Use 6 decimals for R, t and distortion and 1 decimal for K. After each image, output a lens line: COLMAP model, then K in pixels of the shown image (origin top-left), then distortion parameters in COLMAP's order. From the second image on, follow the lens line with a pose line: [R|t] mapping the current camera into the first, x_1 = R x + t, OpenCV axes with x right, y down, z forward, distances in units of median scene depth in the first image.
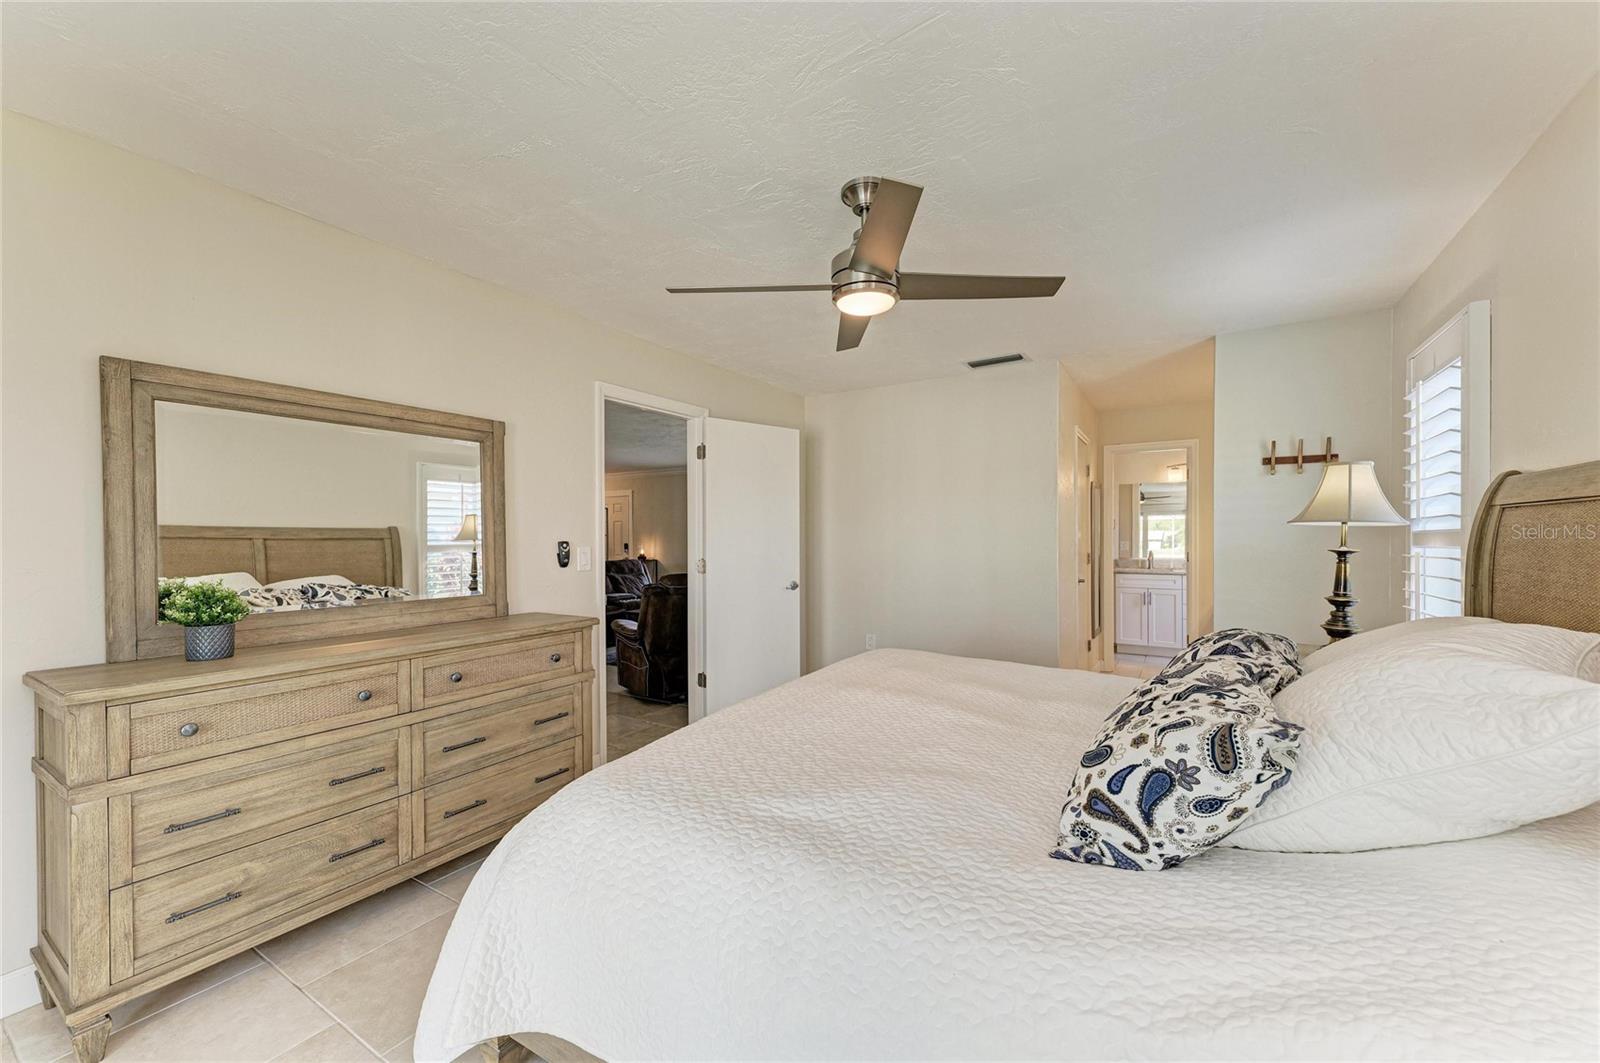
lens RADIAL K [[626.2, 0, 806.7], [0, 626.2, 540.1], [0, 0, 1]] dist [0.012673, -0.000096]
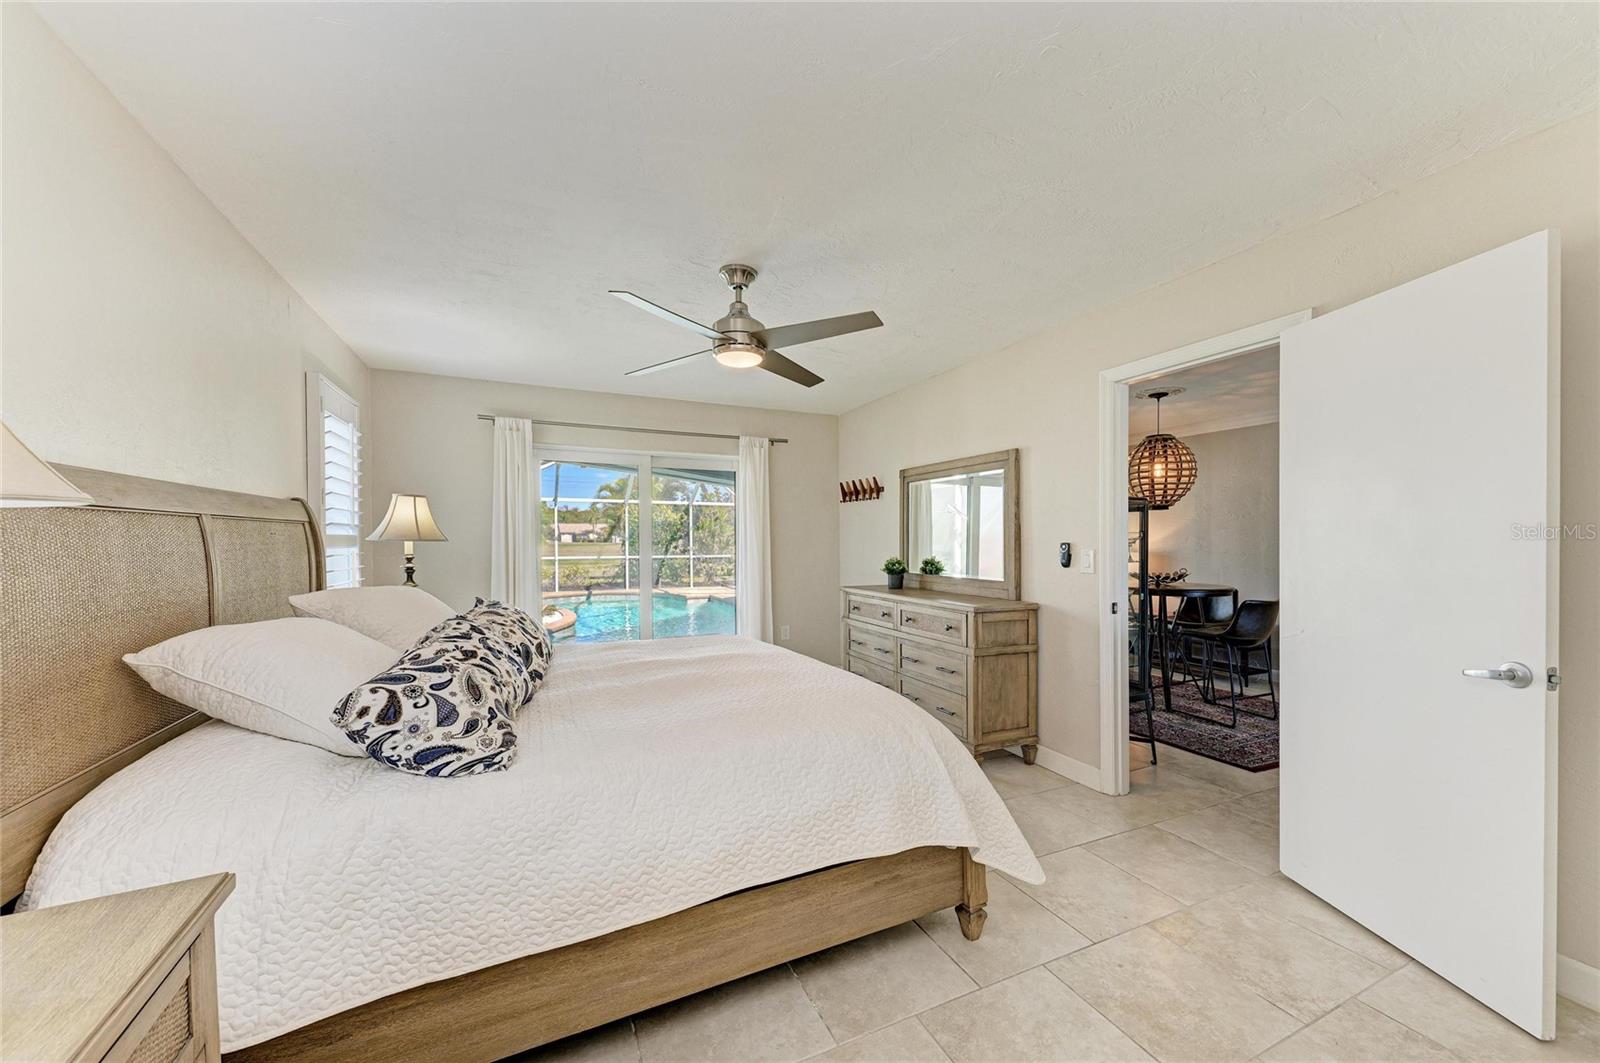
lens RADIAL K [[626.2, 0, 806.7], [0, 626.2, 540.1], [0, 0, 1]] dist [0.012673, -0.000096]
pose [[-0.562446, 0.004192, -0.826824, 0.722066], [-0.004255, 0.999959, 0.007965, -0.009062], [0.826823, 0.007997, -0.562405, 1.230448]]
